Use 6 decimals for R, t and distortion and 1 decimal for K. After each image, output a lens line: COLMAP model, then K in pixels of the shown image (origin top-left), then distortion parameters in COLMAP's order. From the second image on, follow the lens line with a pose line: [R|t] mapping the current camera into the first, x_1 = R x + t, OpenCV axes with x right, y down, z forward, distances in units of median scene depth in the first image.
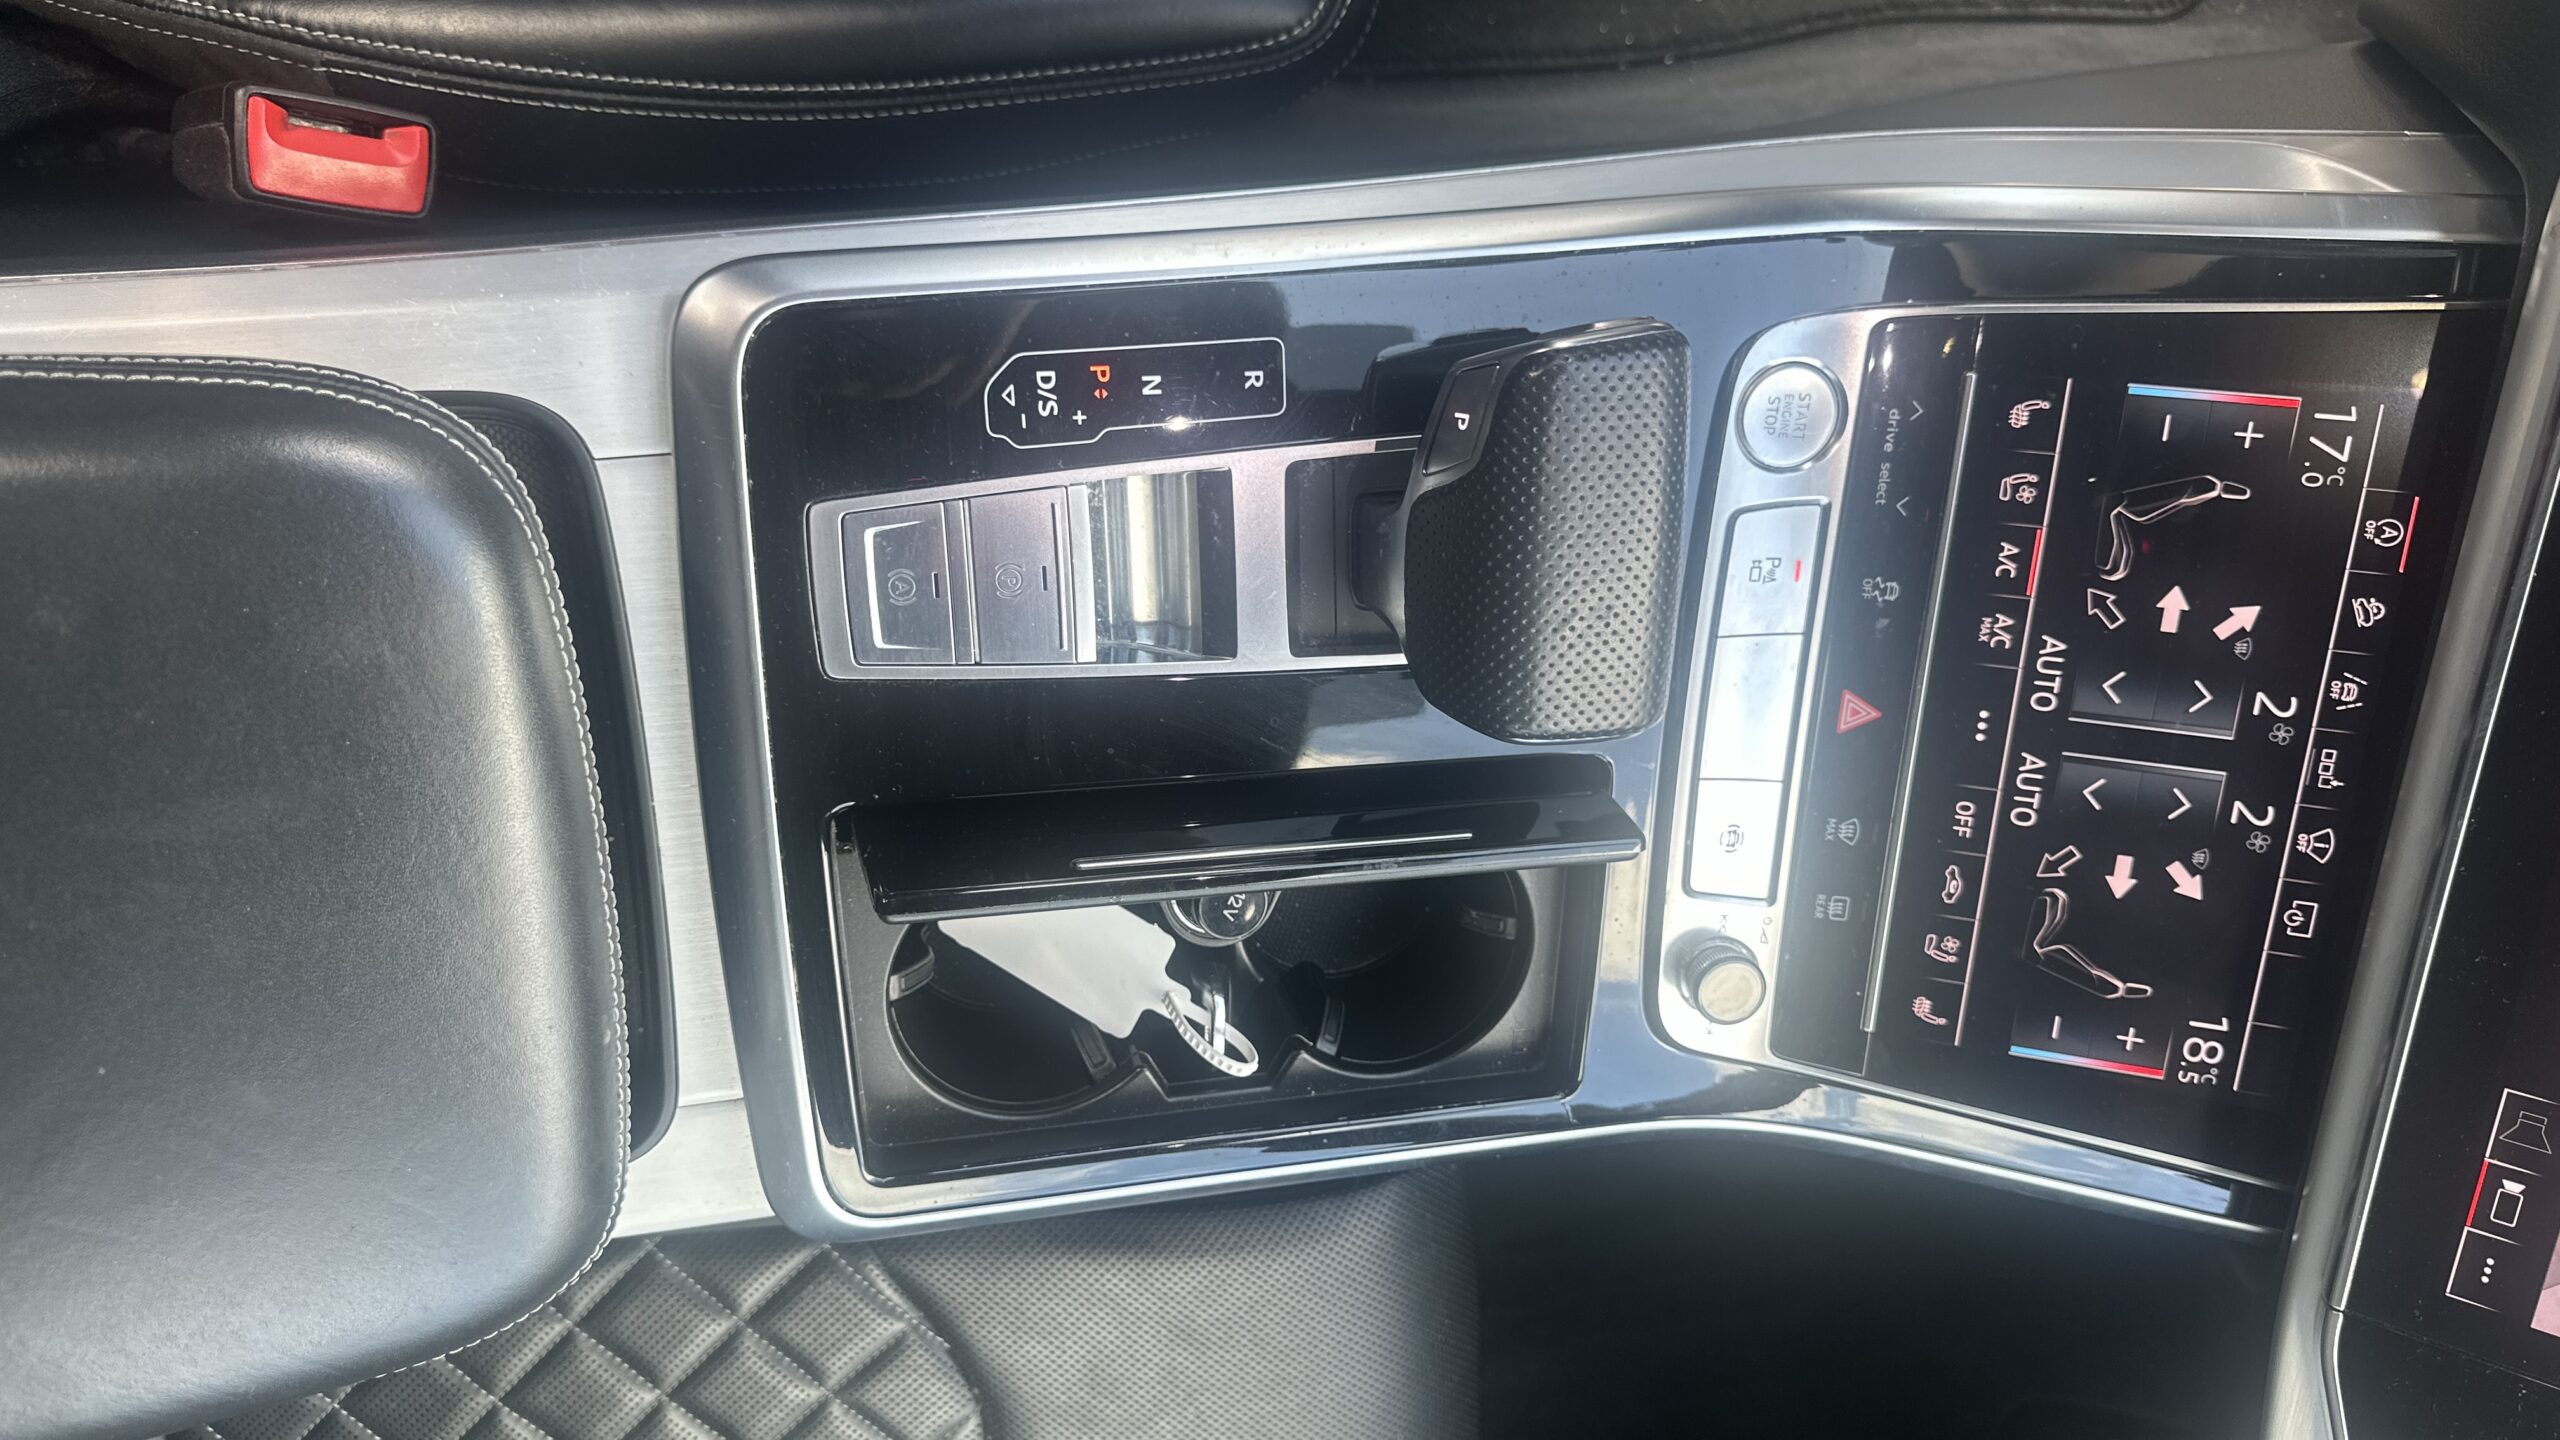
lens RADIAL K [[1756.8, 0, 1326.6], [0, 1756.8, 746.6], [0, 0, 1]] dist [0.048837, -0.135037]
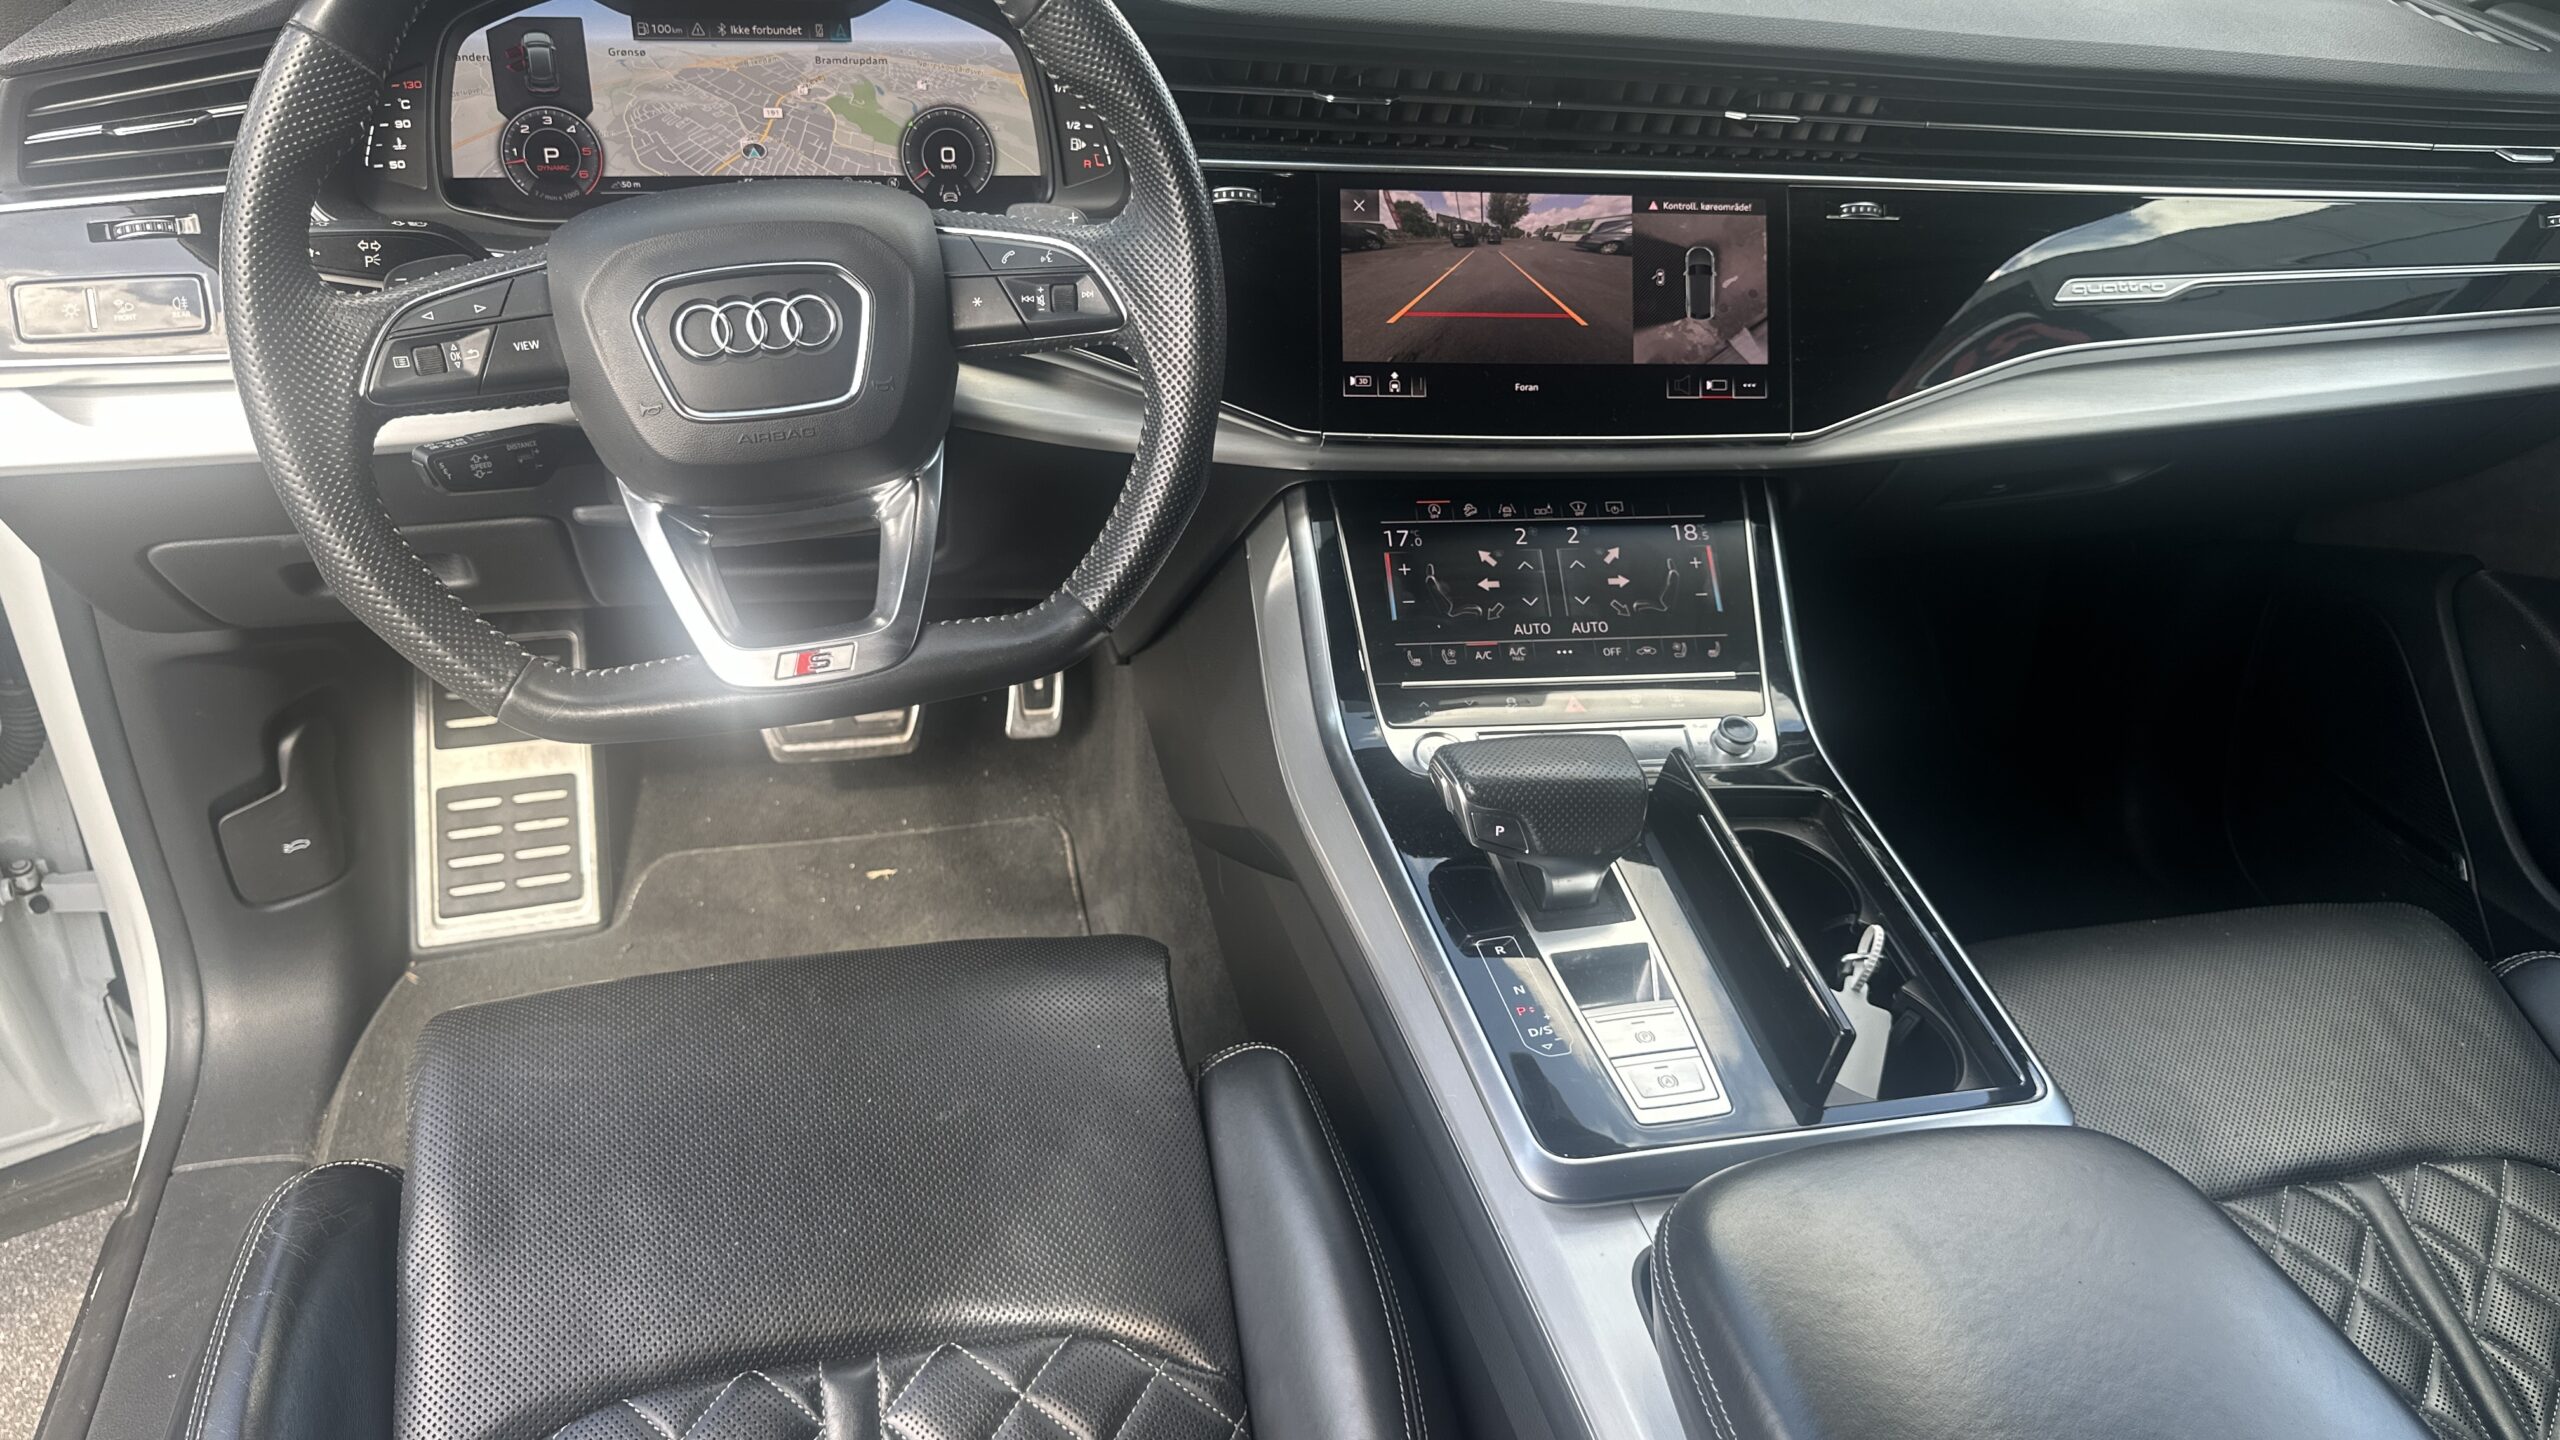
lens RADIAL K [[1844.1, 0, 1277.0], [0, 1844.1, 753.2], [0, 0, 1]] dist [0.139076, -0.326905]
pose [[-0.186801, -0.795463, 0.576493, -0.887698], [0.969235, -0.244970, -0.023955, -0.313094], [0.160279, 0.554283, 0.816751, -0.716836]]
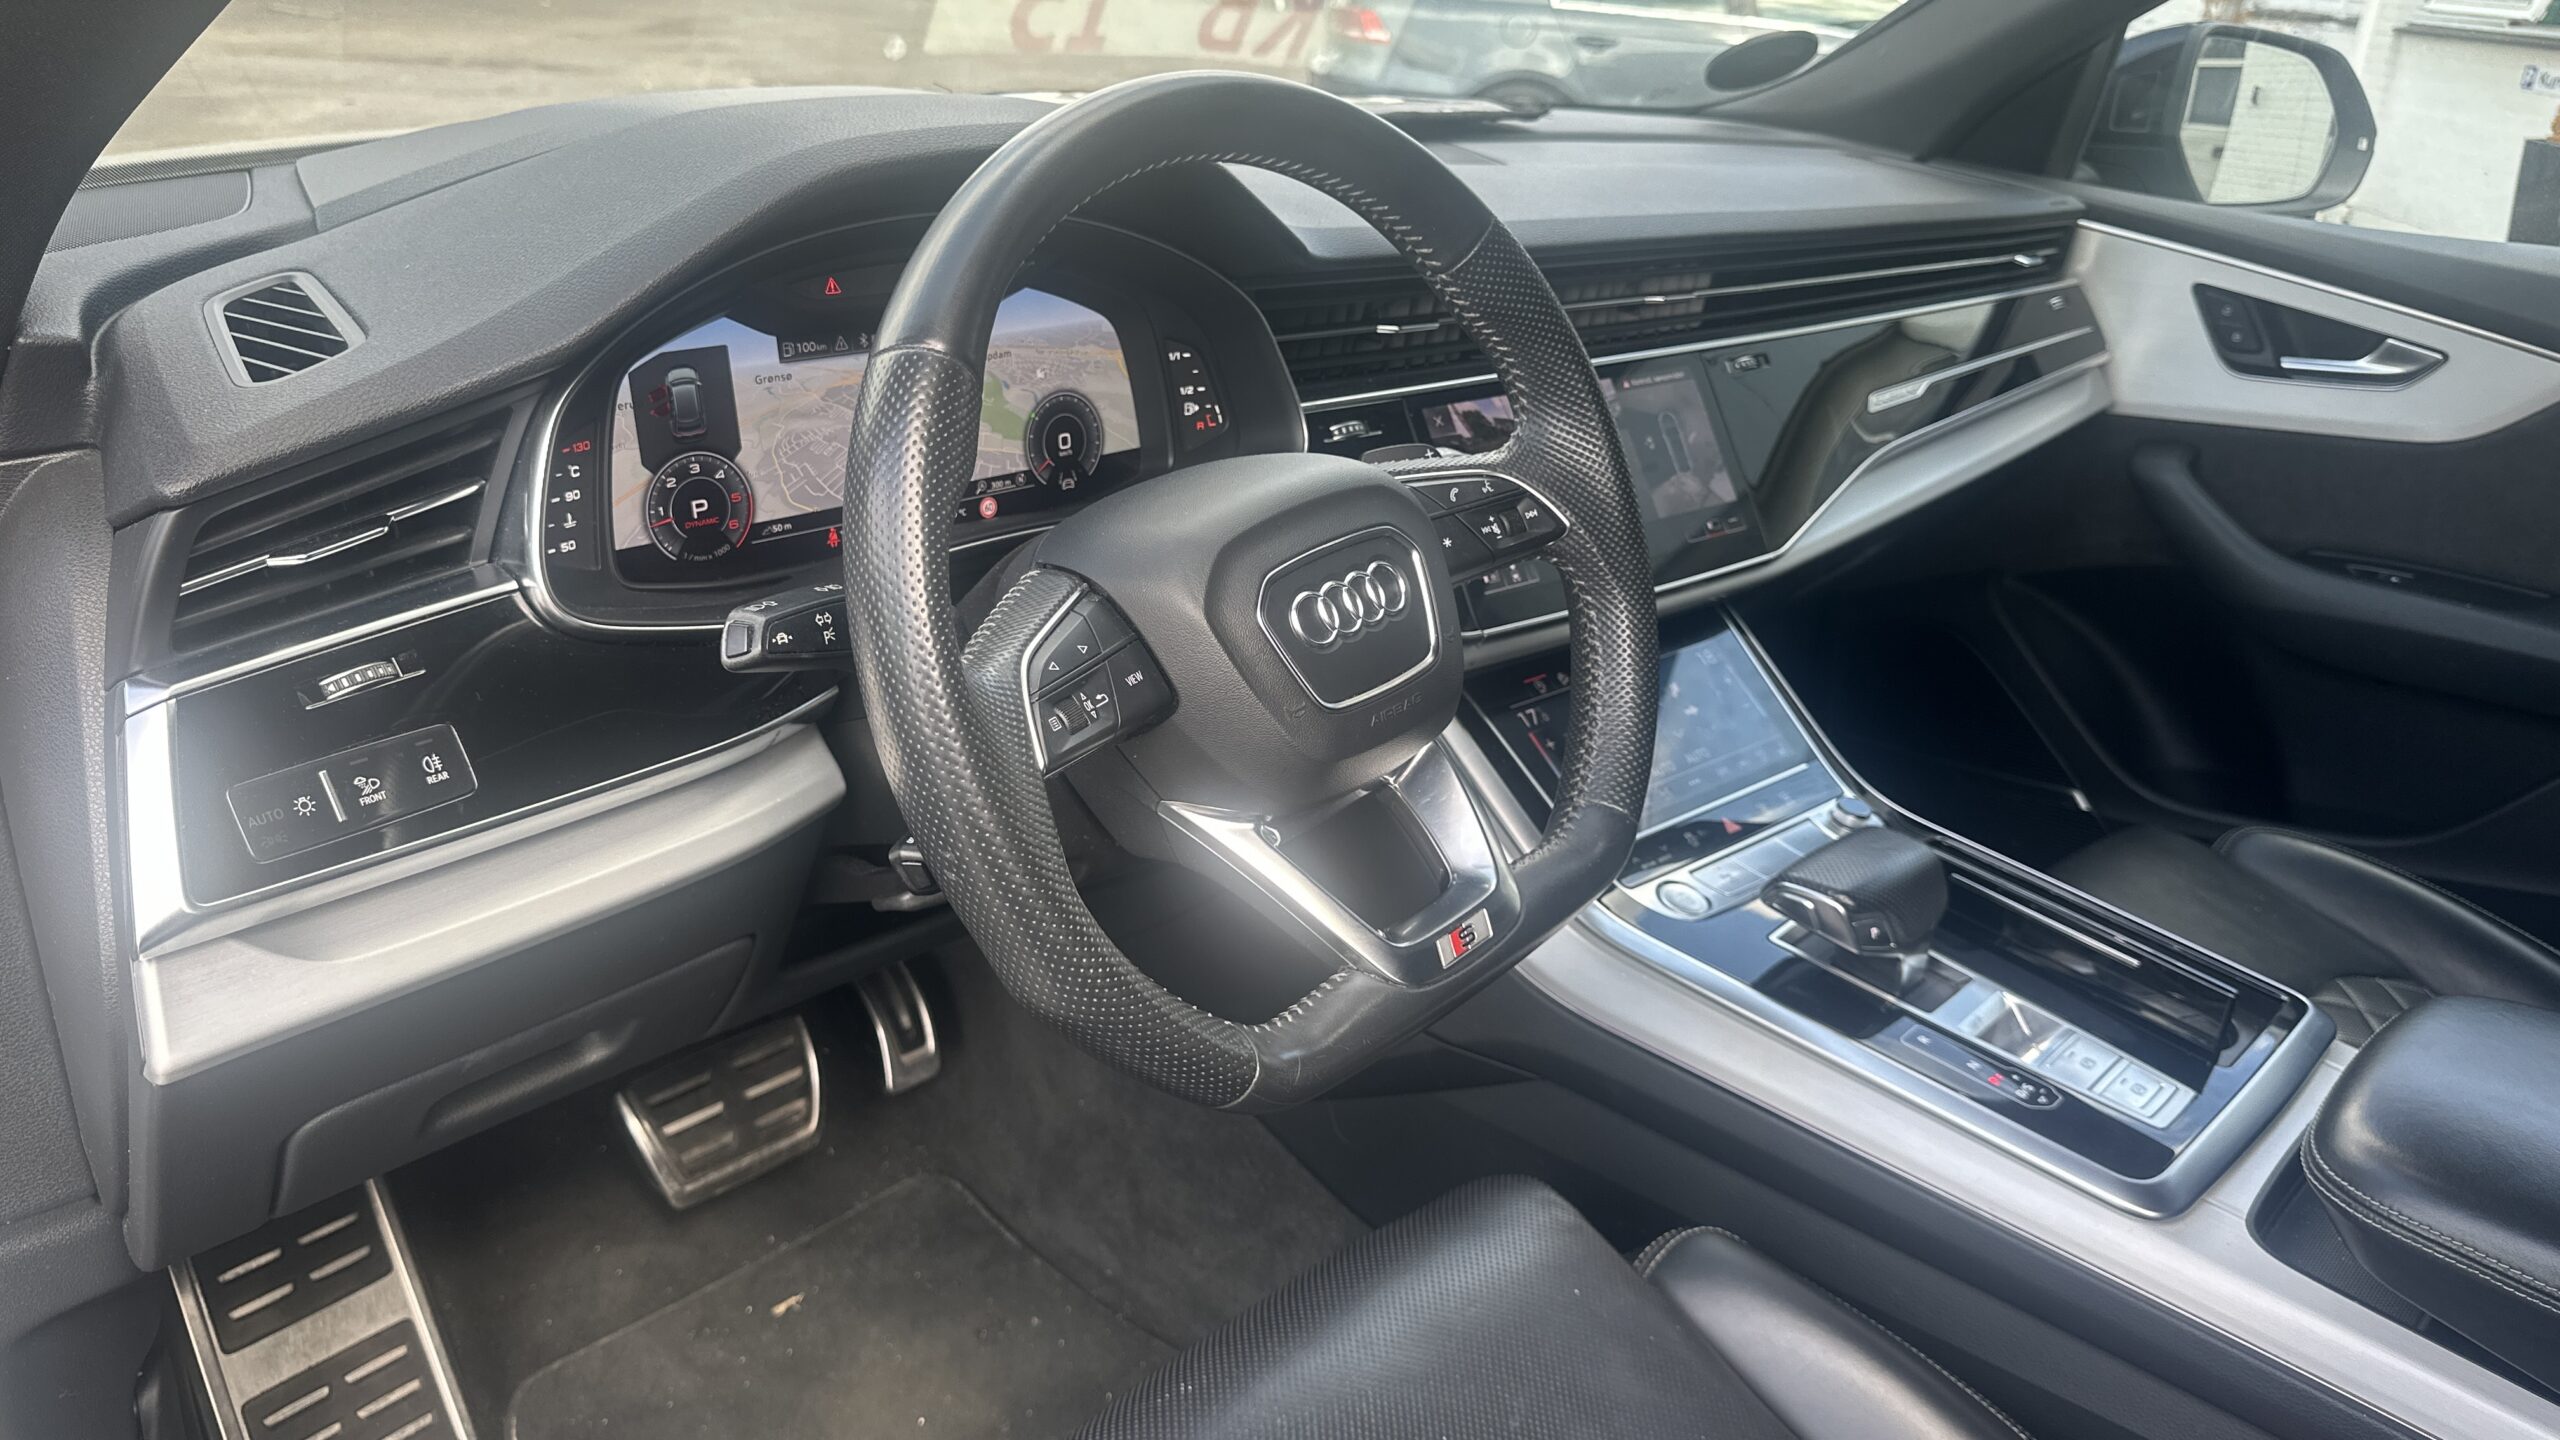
lens RADIAL K [[1829.5, 0, 1298.1], [0, 1829.5, 707.1], [0, 0, 1]] dist [0.133931, -0.241076]
pose [[-0.659792, -0.587801, 0.468150, -0.314987], [0.748726, -0.461254, 0.476082, -1.435057], [-0.063905, 0.664631, 0.744434, -0.715616]]
